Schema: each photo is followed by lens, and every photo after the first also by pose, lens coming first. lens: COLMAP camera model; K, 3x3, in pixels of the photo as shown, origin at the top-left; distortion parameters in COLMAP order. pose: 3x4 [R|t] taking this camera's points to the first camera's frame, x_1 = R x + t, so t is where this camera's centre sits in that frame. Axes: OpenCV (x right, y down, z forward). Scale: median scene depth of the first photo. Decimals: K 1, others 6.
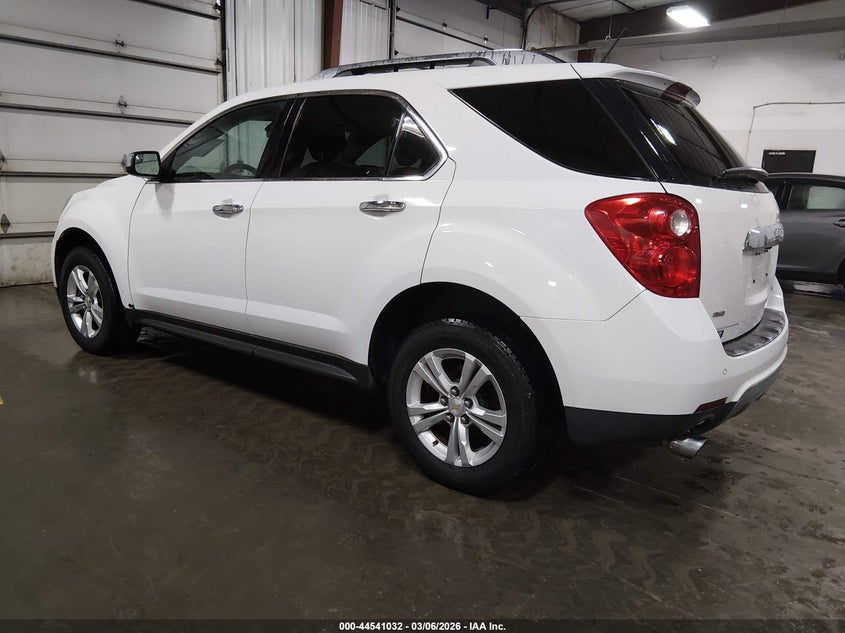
lens RADIAL K [[620.7, 0, 456.5], [0, 620.7, 338.0], [0, 0, 1]] dist [0.101225, -0.135700]
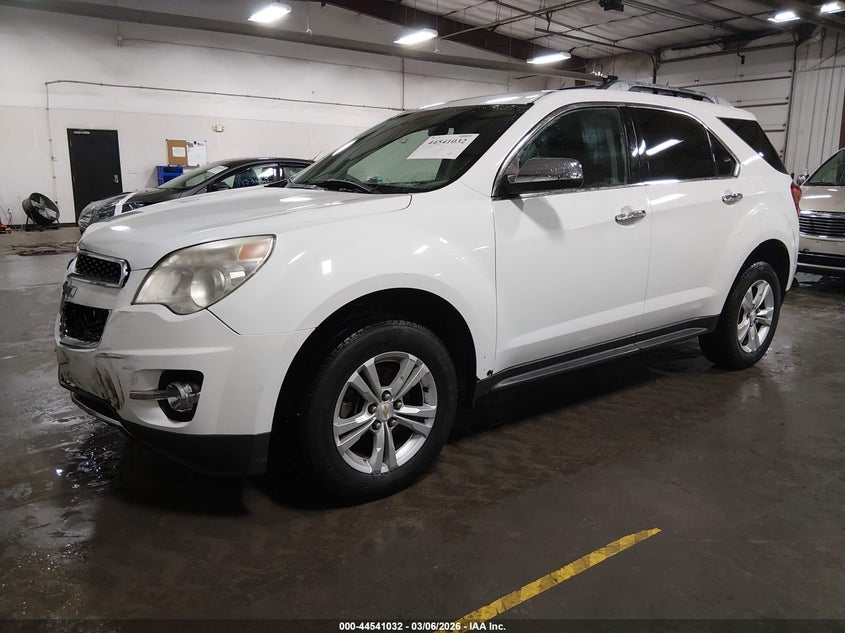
lens RADIAL K [[620.7, 0, 456.5], [0, 620.7, 338.0], [0, 0, 1]] dist [0.101225, -0.135700]
pose [[0.276229, -0.274215, 0.921143, -1.169129], [0.238784, 0.947963, 0.210593, -0.246961], [-0.930957, 0.161782, 0.327333, 0.795765]]
